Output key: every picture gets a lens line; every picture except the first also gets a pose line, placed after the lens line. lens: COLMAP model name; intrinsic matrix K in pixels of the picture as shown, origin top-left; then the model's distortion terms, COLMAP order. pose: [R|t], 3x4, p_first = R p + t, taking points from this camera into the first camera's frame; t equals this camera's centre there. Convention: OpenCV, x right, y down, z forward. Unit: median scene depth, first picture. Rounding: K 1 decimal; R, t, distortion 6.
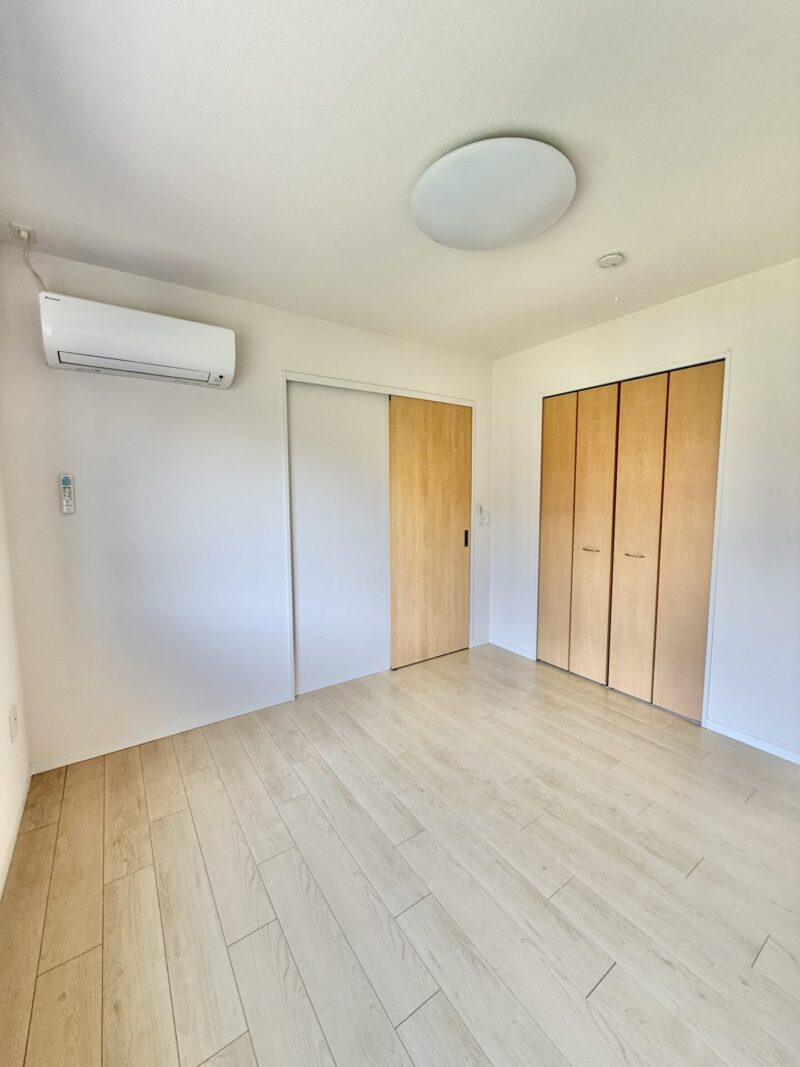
lens RADIAL K [[426.5, 0, 401.1], [0, 426.5, 530.0], [0, 0, 1]] dist [0.000467, 0.000201]
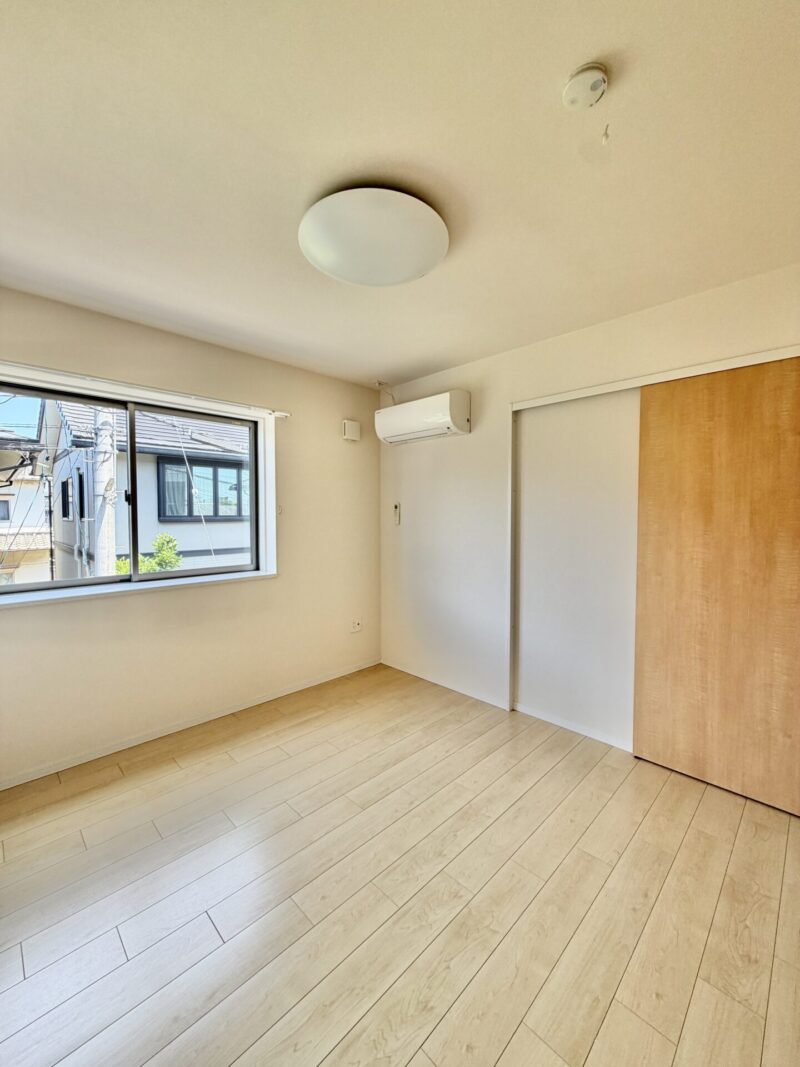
lens RADIAL K [[426.5, 0, 401.1], [0, 426.5, 530.0], [0, 0, 1]] dist [0.000467, 0.000201]
pose [[0.176159, 0.041673, -0.983479, 0.627775], [-0.092176, 0.995412, 0.025668, -0.042464], [0.980036, 0.086131, 0.179192, 0.450290]]
